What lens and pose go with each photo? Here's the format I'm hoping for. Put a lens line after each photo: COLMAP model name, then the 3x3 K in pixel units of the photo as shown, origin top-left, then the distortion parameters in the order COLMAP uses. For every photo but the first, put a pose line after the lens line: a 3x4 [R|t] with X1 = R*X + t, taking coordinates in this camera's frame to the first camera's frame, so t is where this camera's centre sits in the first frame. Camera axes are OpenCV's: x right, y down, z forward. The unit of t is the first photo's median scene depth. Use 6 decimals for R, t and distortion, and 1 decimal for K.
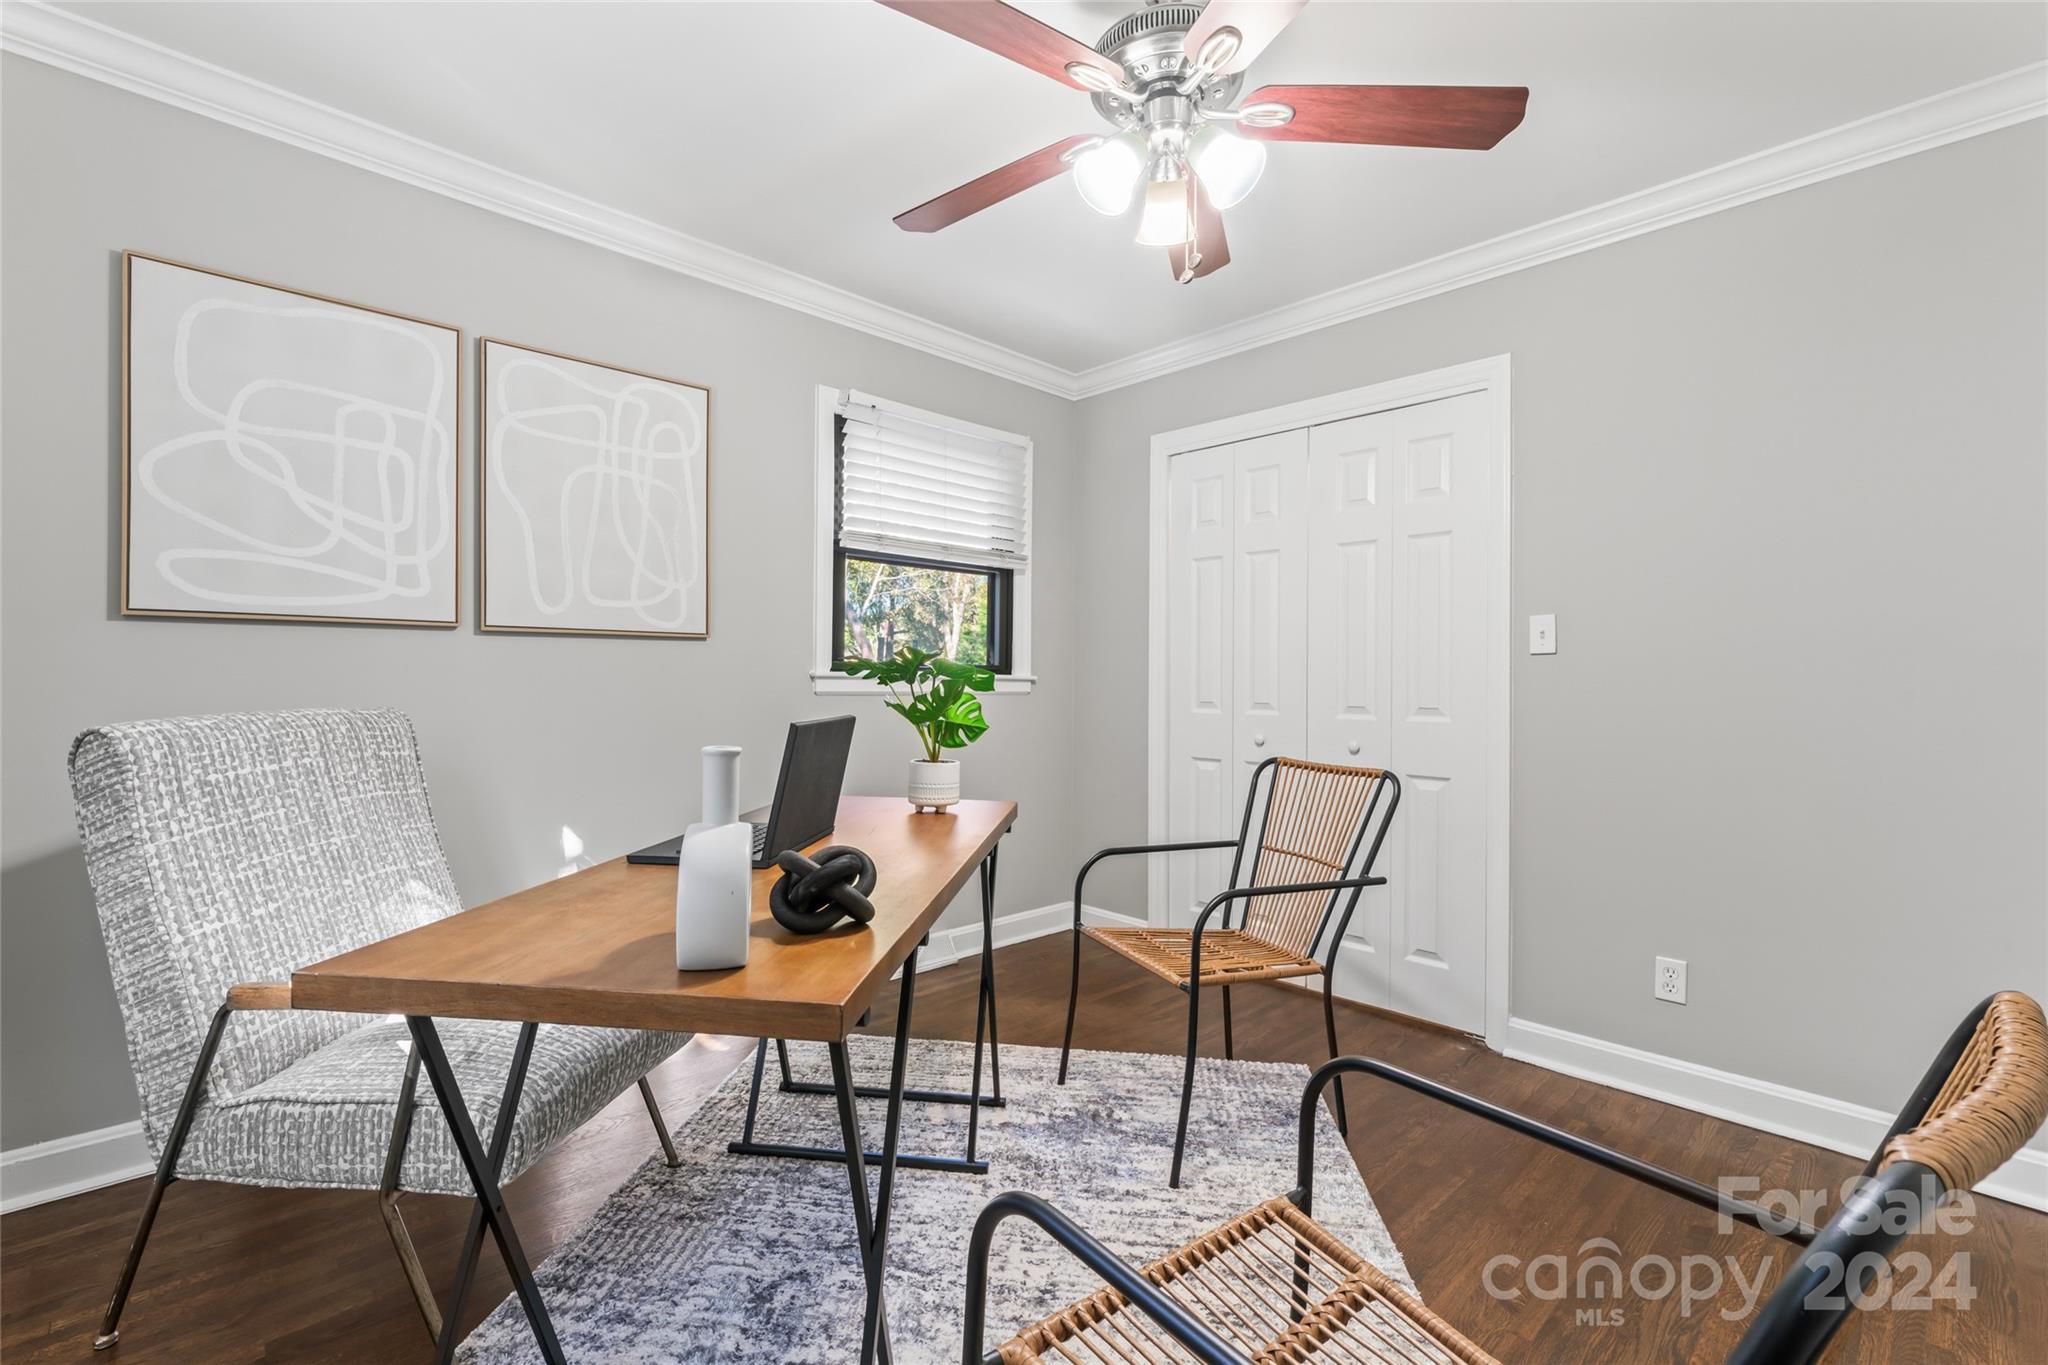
lens RADIAL K [[886.1, 0, 1029.3], [0, 886.1, 678.0], [0, 0, 1]] dist [0.000175, 0.000057]
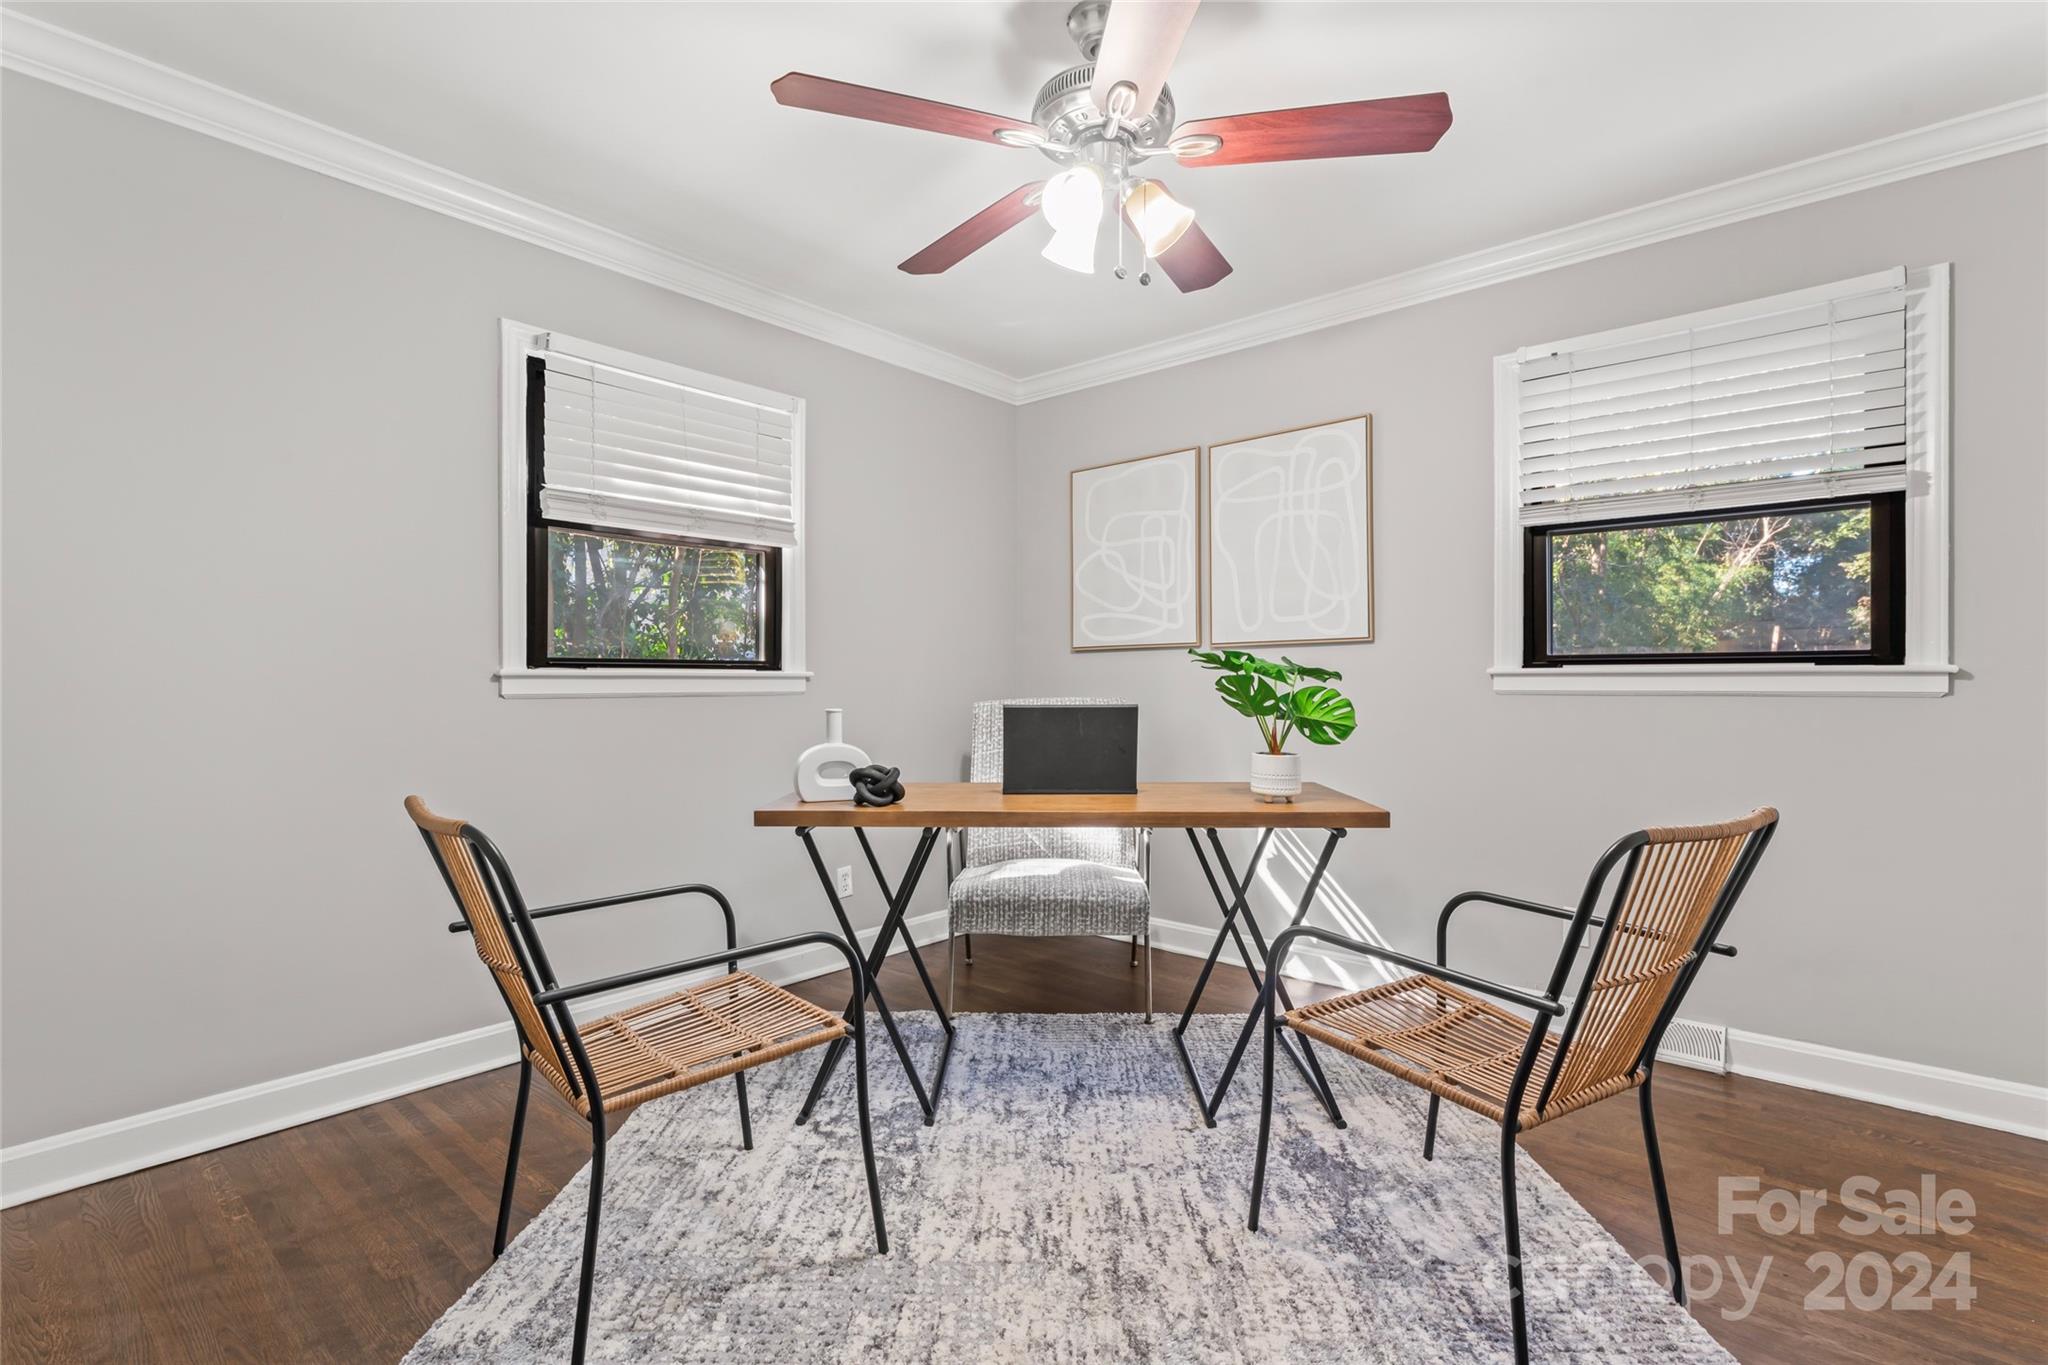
lens RADIAL K [[947.1, 0, 1029.1], [0, 947.1, 688.1], [0, 0, 1]] dist [-0.009290, 0.003556]
pose [[0.095431, -0.003539, -0.995430, 0.835758], [0.006879, 0.999972, -0.002896, 0.014846], [0.995412, -0.006571, 0.095453, 0.513065]]
